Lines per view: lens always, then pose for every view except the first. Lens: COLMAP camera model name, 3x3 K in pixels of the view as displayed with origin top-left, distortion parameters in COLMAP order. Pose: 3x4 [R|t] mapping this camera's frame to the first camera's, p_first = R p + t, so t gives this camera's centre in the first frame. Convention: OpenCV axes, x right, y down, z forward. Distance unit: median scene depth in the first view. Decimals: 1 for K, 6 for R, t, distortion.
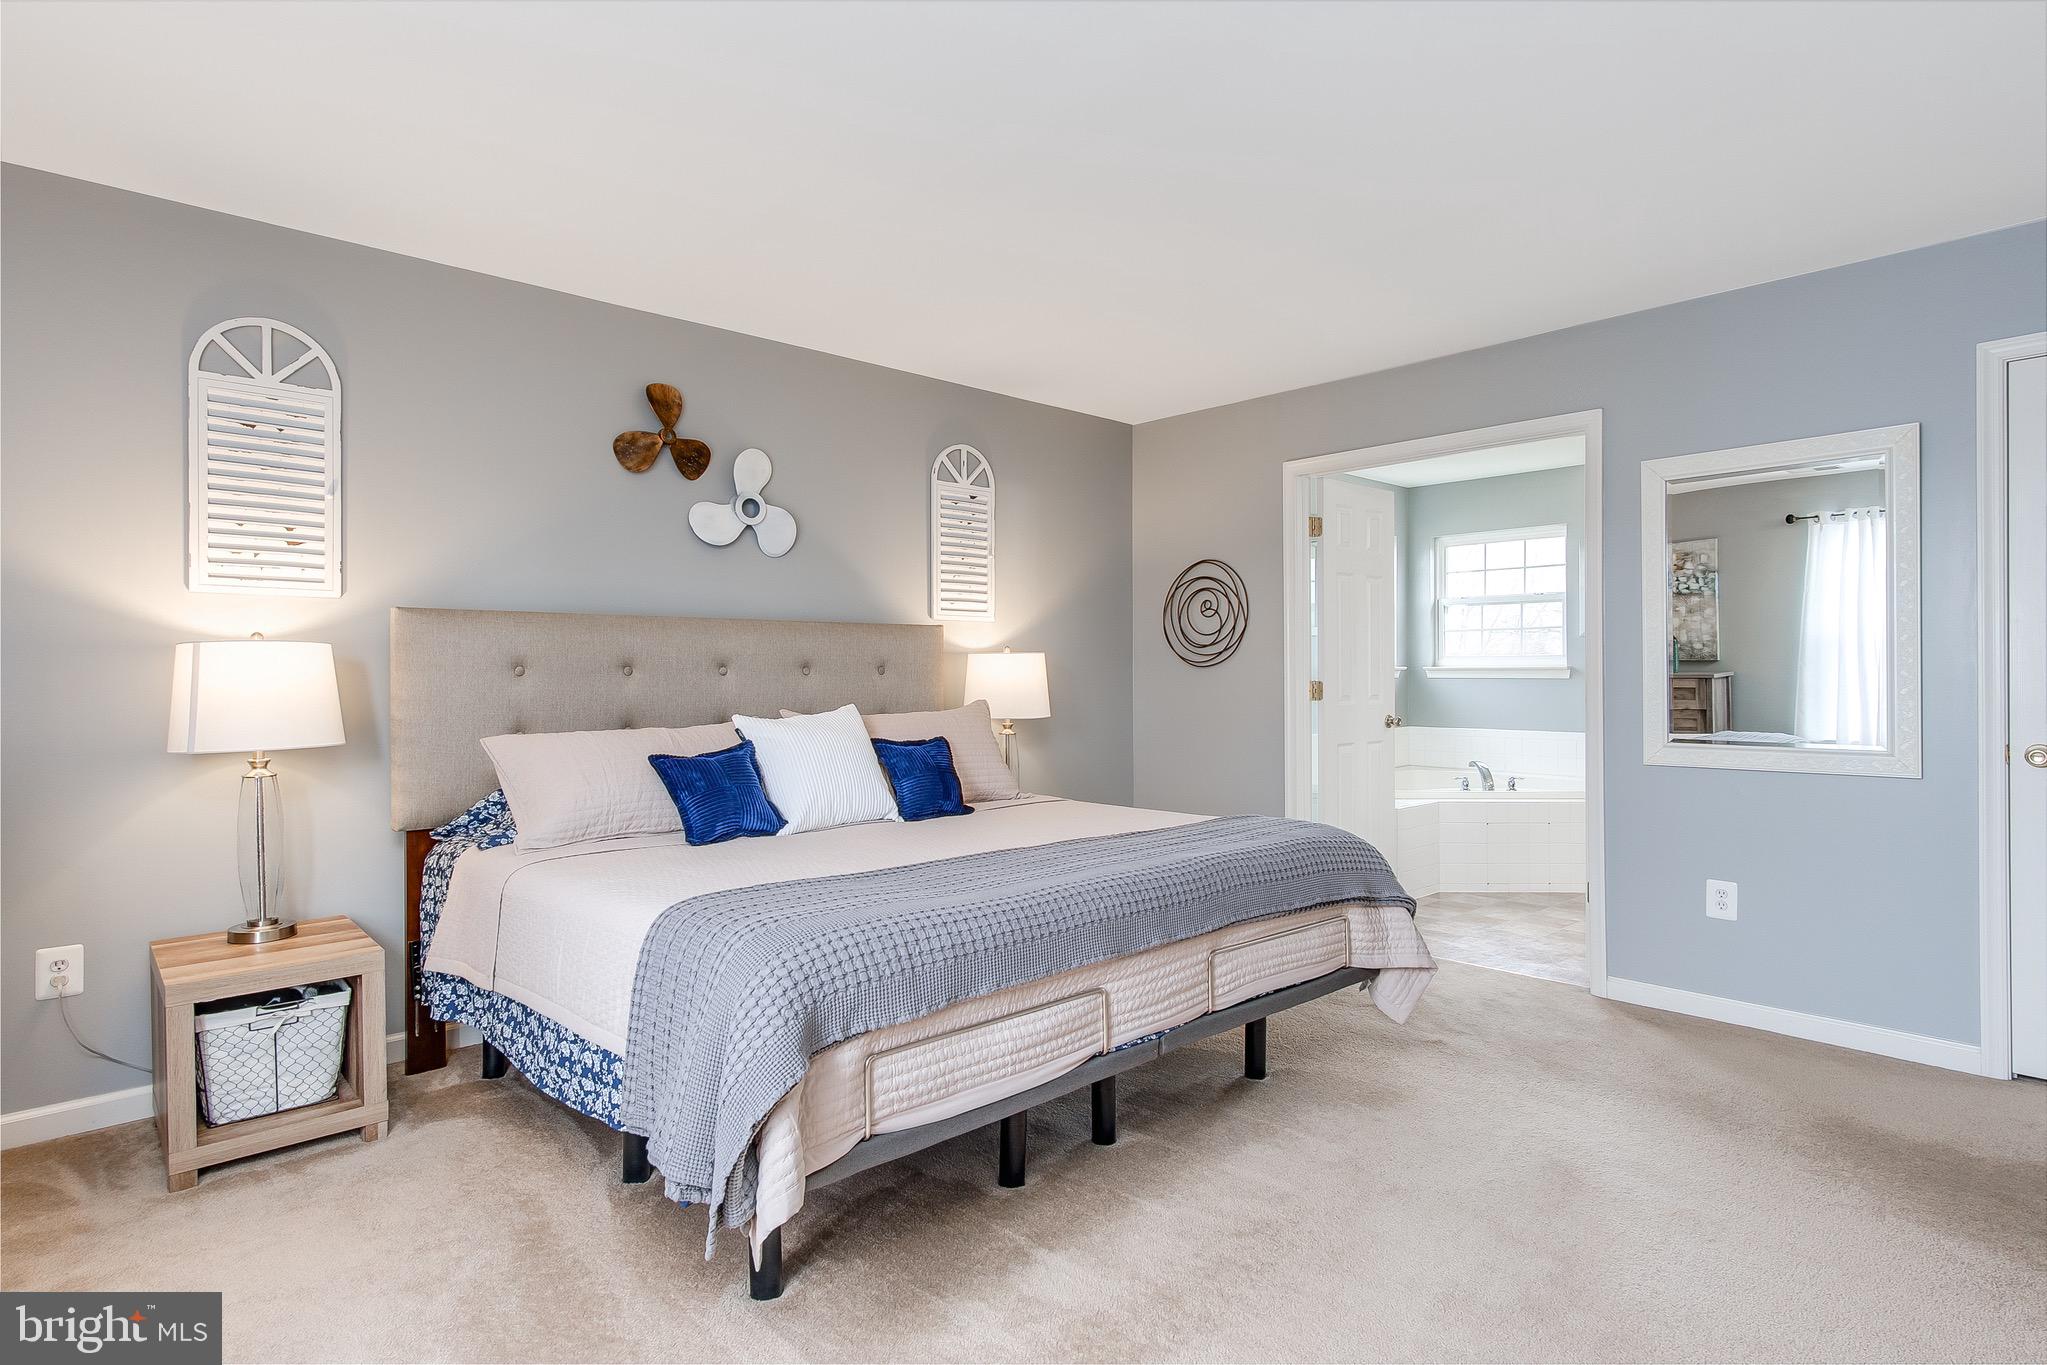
lens RADIAL K [[1083.2, 0, 1026.0], [0, 1083.2, 658.0], [0, 0, 1]] dist [-0.001804, -0.000774]
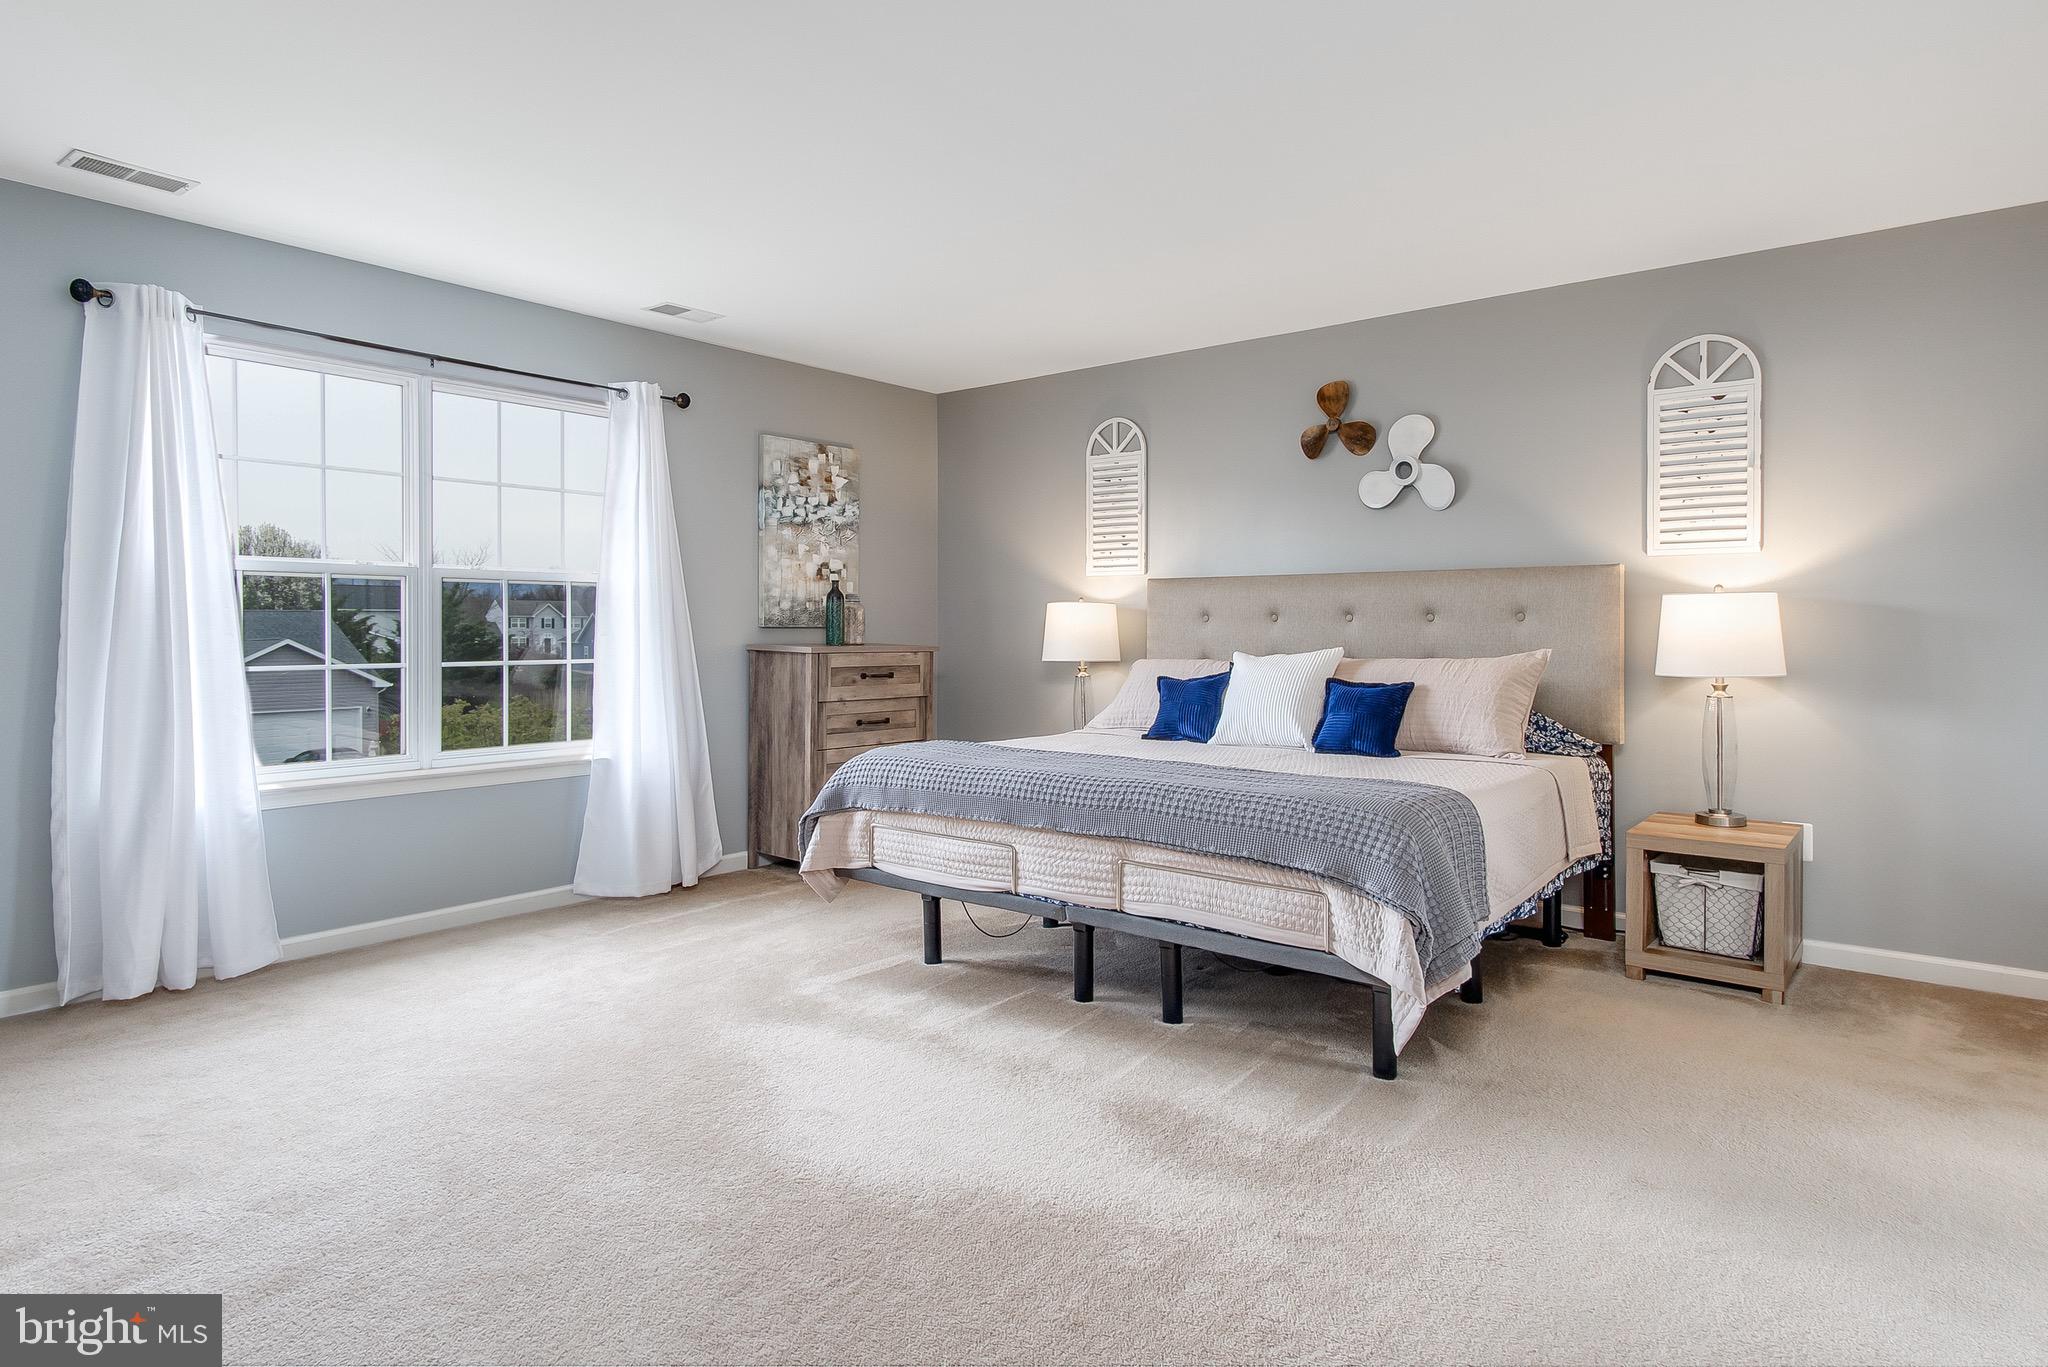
lens RADIAL K [[1113.5, 0, 1030.5], [0, 1113.5, 625.0], [0, 0, 1]] dist [0.004892, 0.002472]
pose [[0.155932, 0.004472, -0.987758, 0.987987], [0.015480, 0.999856, 0.006971, 0.007470], [0.987647, -0.016378, 0.155840, 0.534834]]
